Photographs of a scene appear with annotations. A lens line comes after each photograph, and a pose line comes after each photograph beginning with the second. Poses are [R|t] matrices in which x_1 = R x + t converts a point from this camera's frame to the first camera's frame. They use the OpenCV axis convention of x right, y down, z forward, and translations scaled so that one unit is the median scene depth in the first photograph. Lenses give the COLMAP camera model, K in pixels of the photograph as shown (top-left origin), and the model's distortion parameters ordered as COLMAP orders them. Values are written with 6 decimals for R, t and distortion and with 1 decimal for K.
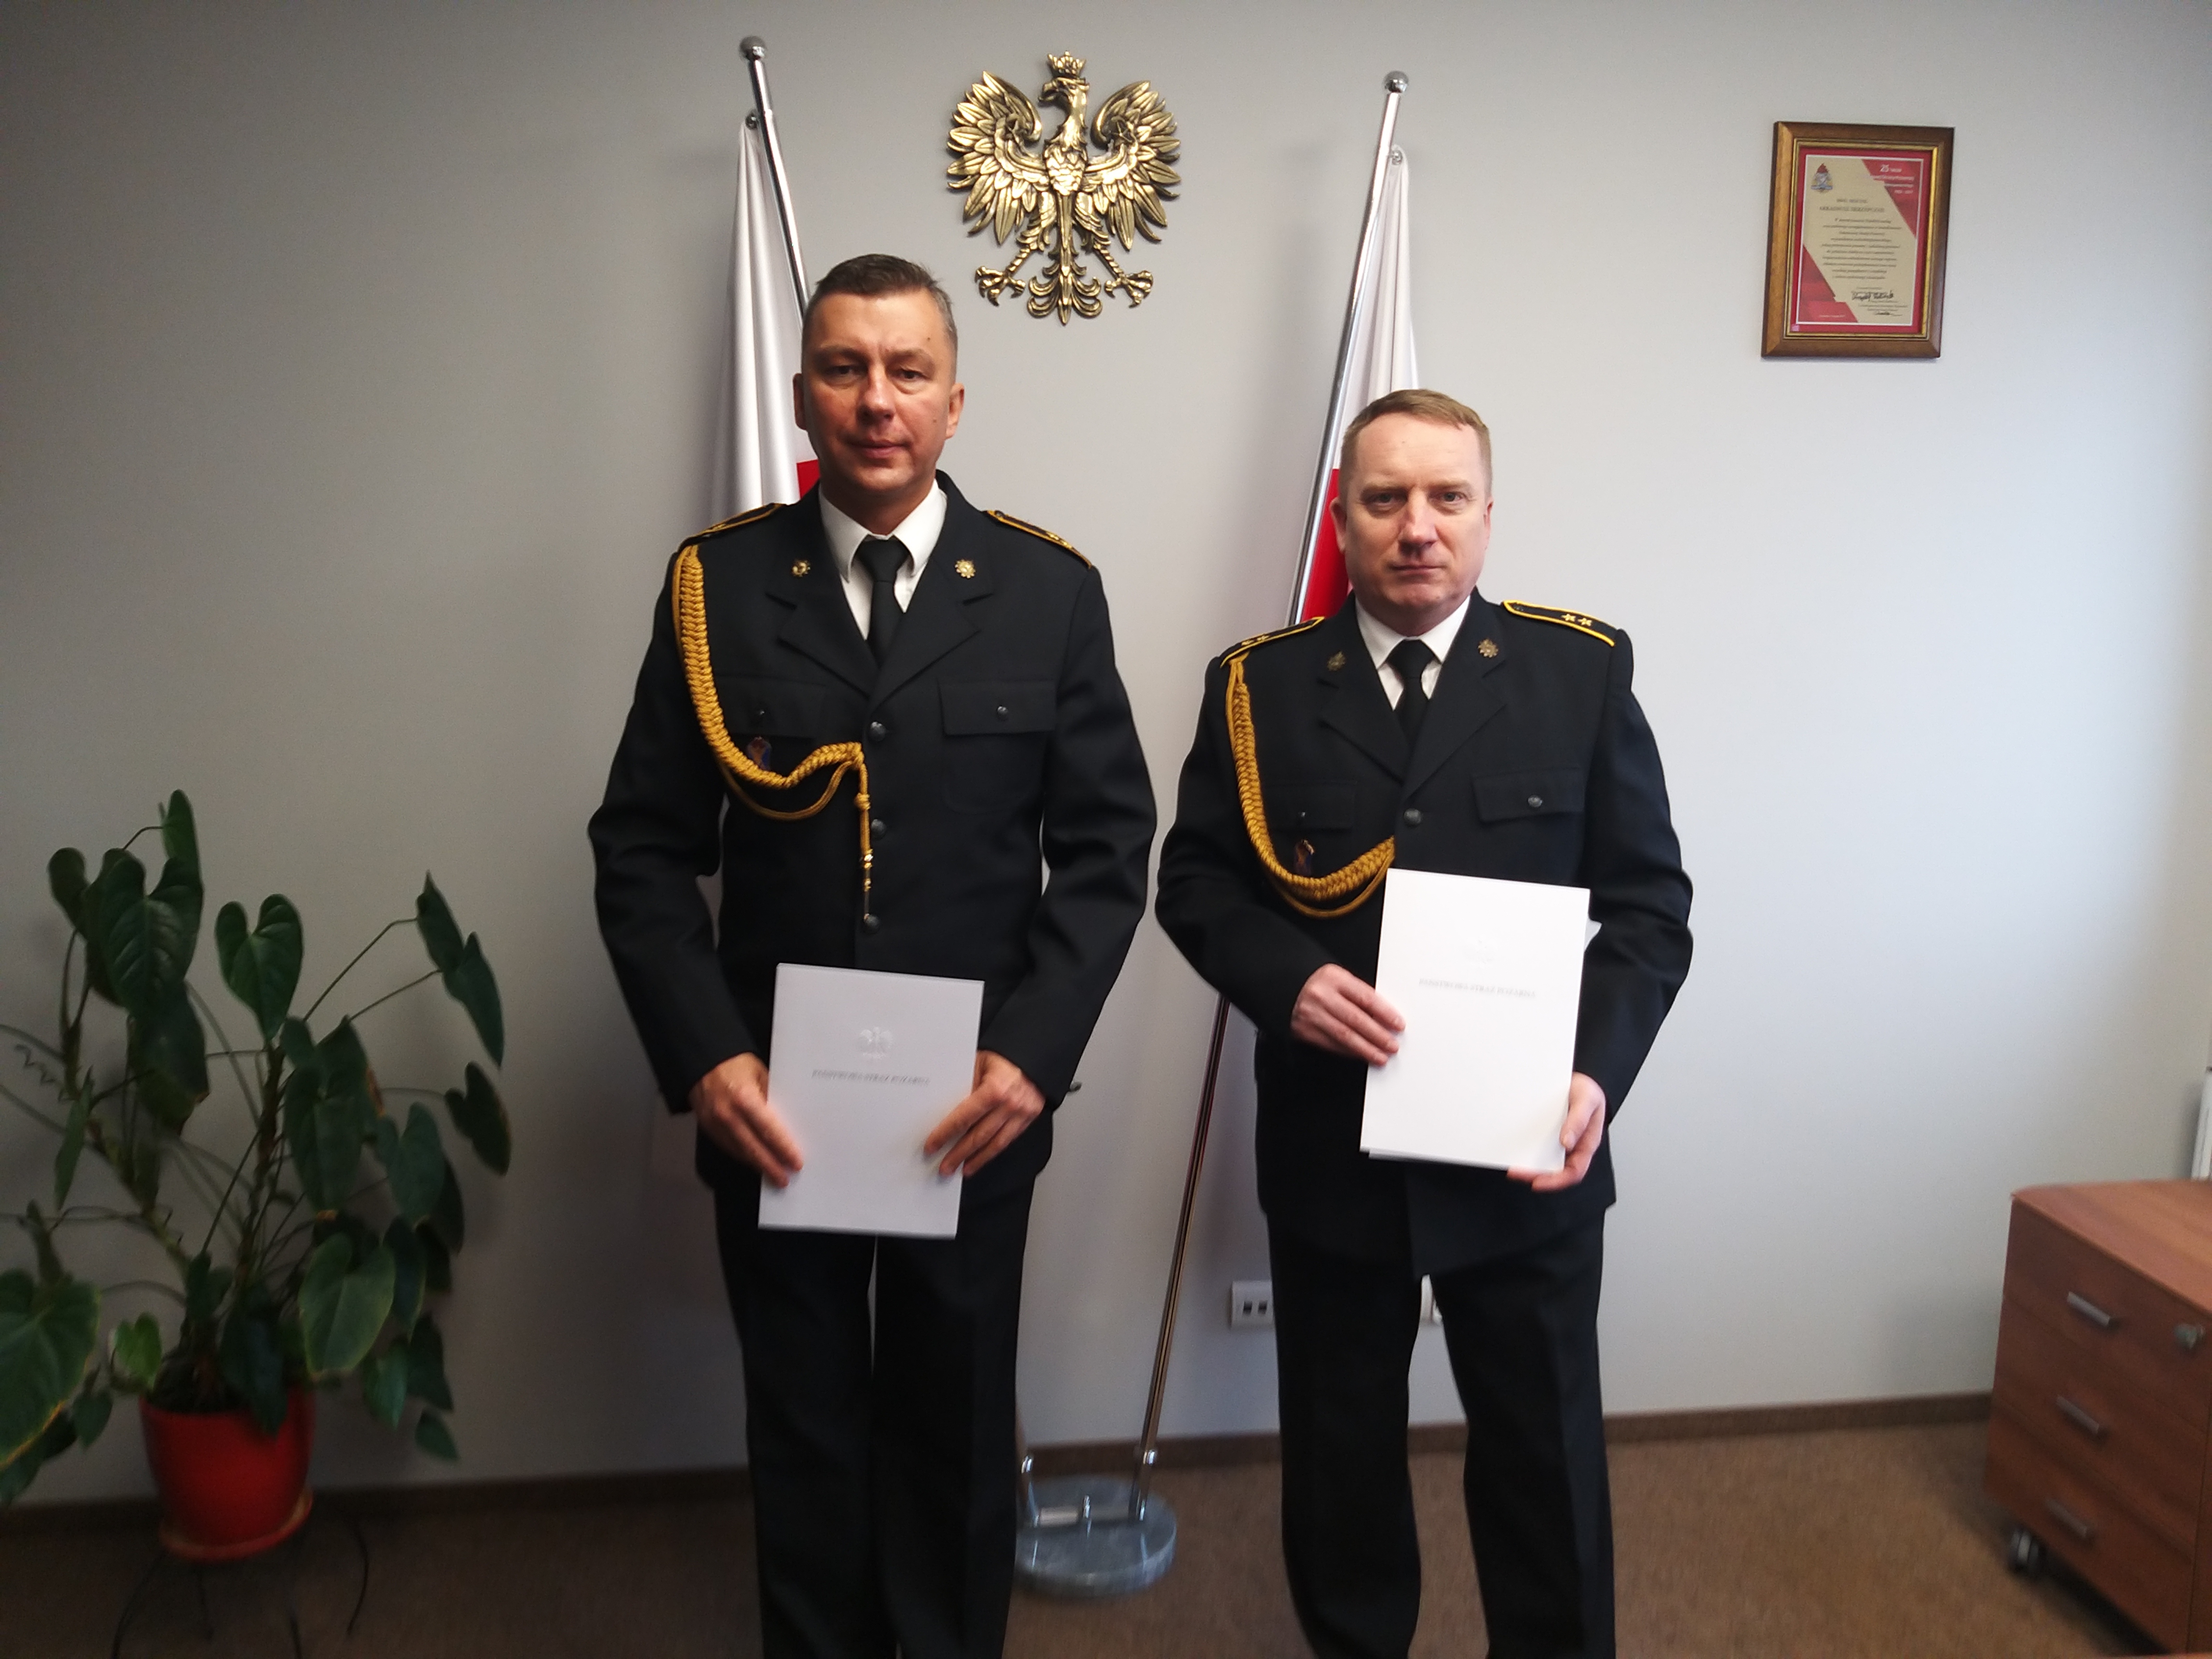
lens RADIAL K [[1755.6, 0, 1064.6], [0, 1755.6, 833.4], [0, 0, 1]] dist [-0.006816, -0.005822]
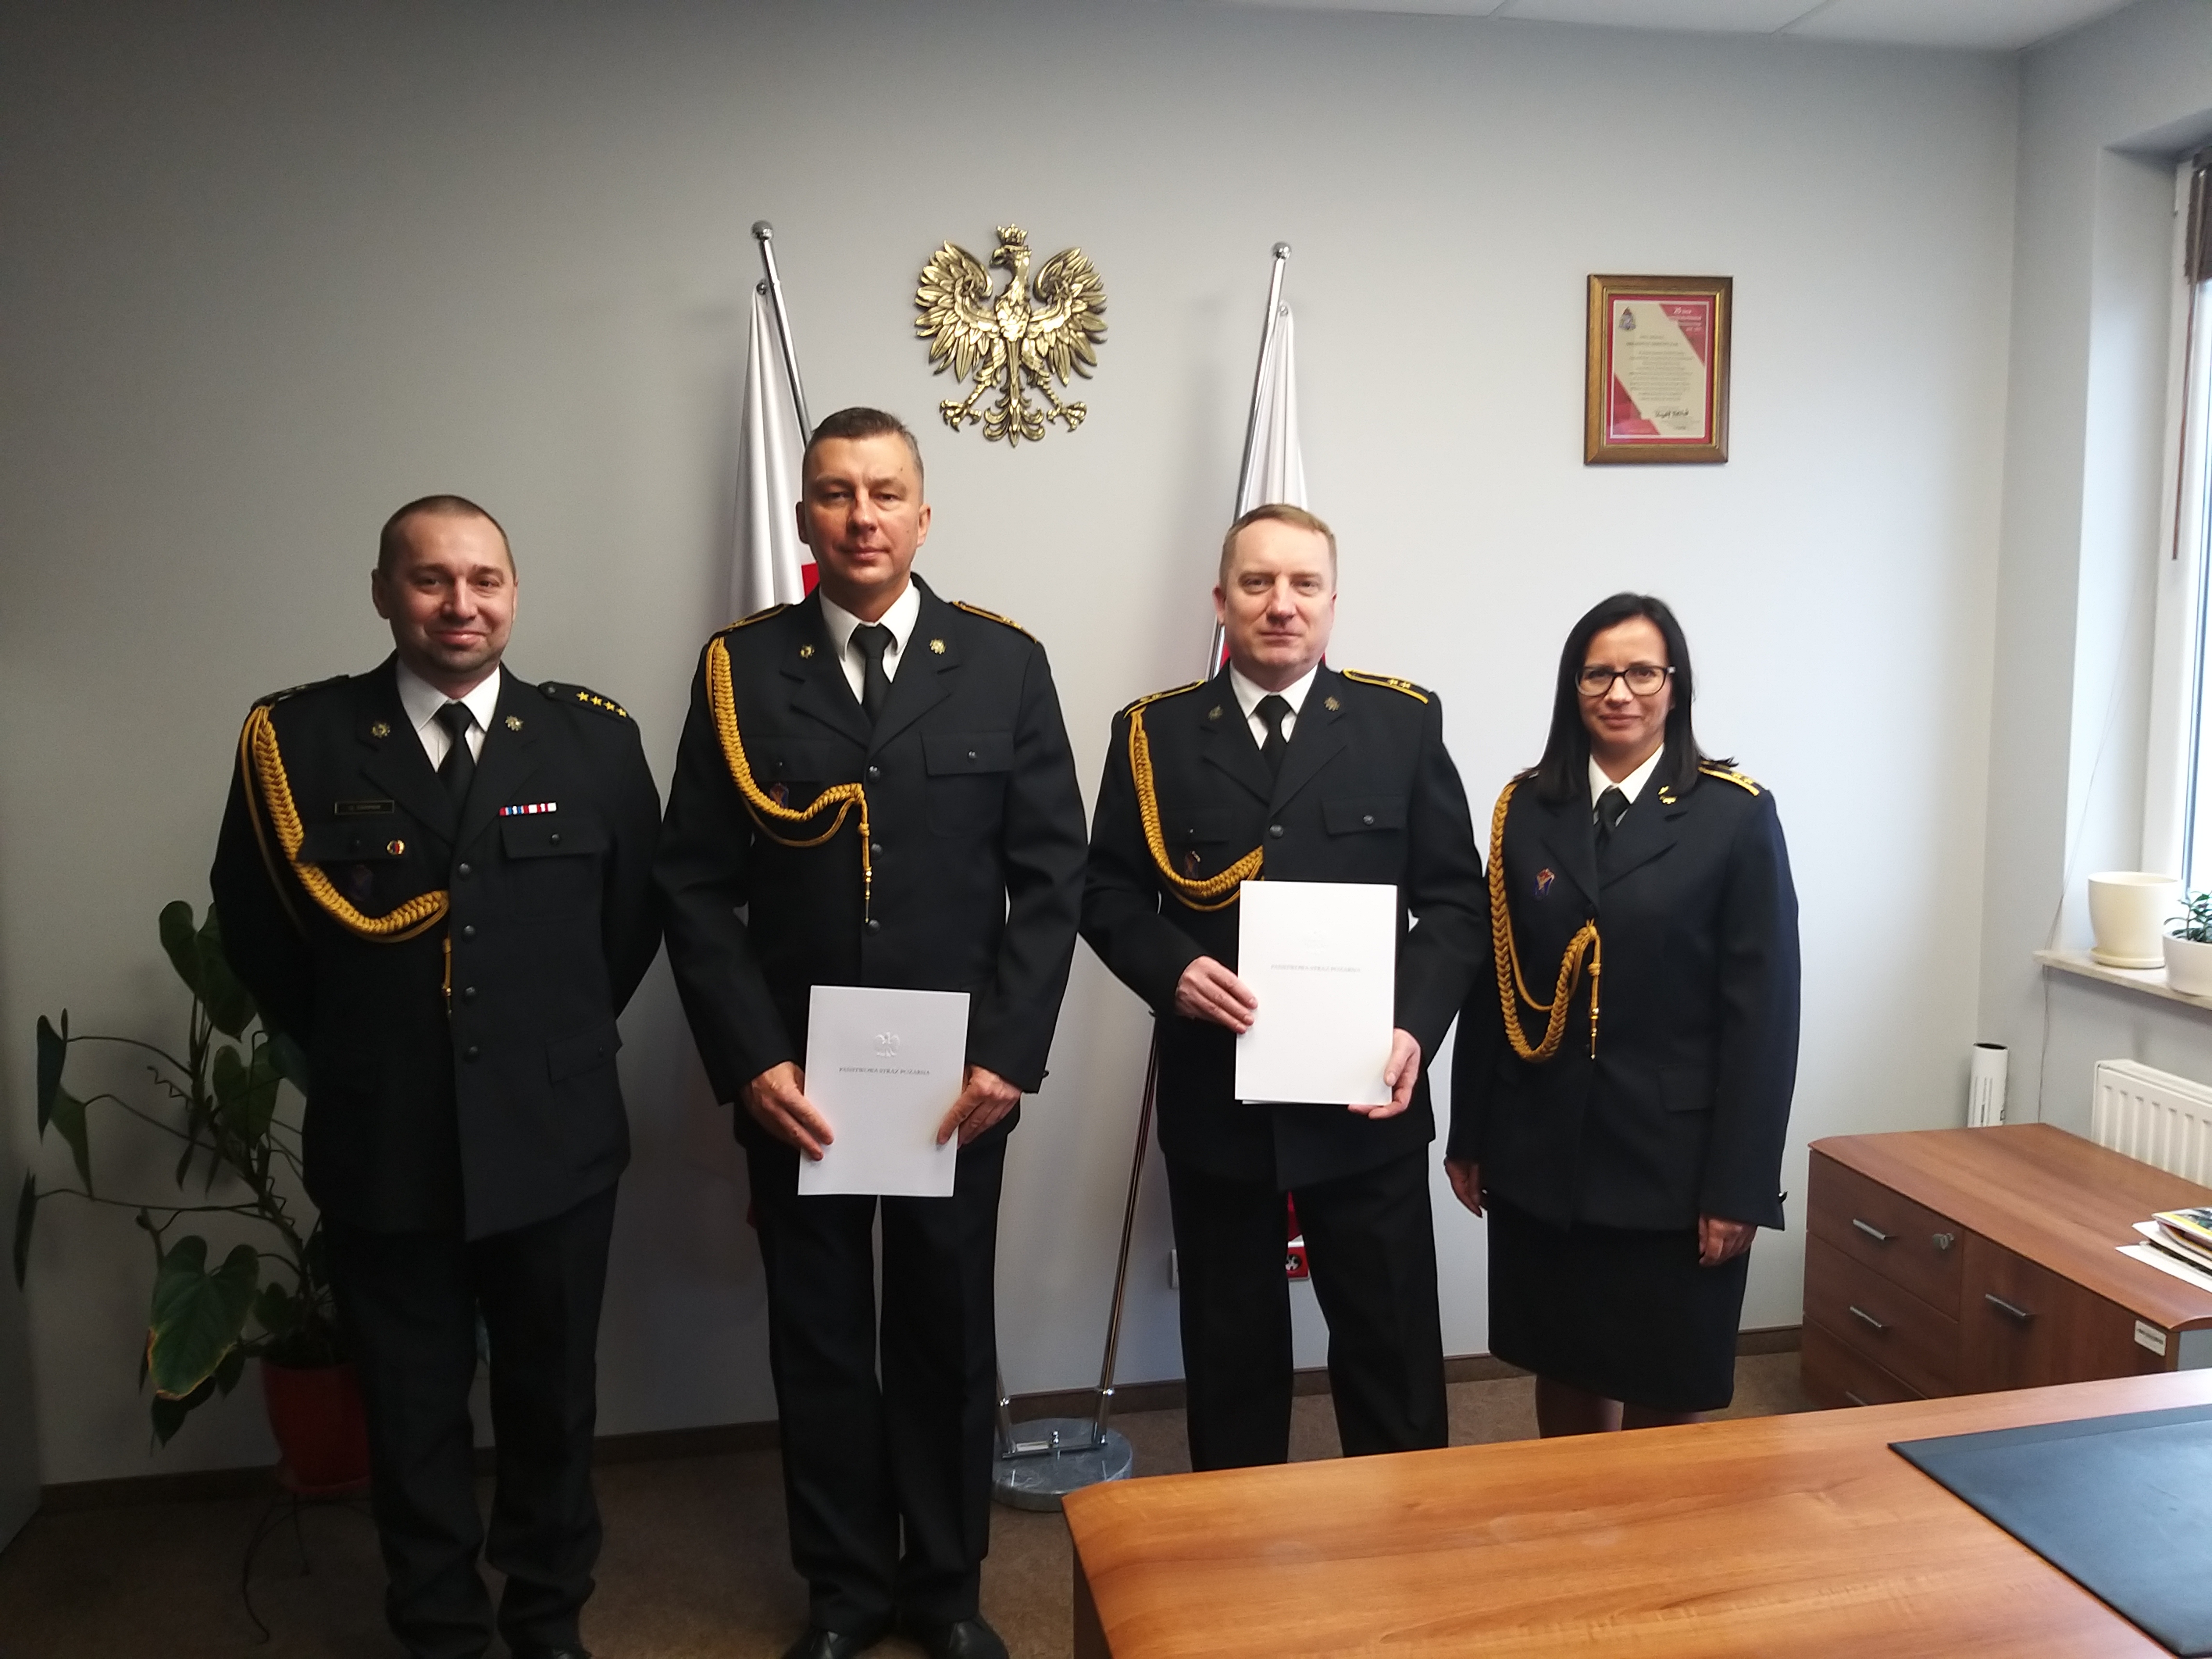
lens RADIAL K [[1717.8, 0, 1102.8], [0, 1717.8, 846.2], [0, 0, 1]] dist [0.038439, -0.062531]
pose [[0.999014, -0.019980, 0.039657, 0.008266], [0.021122, 0.999368, -0.028582, 0.023361], [-0.039061, 0.029392, 0.998804, -0.190376]]
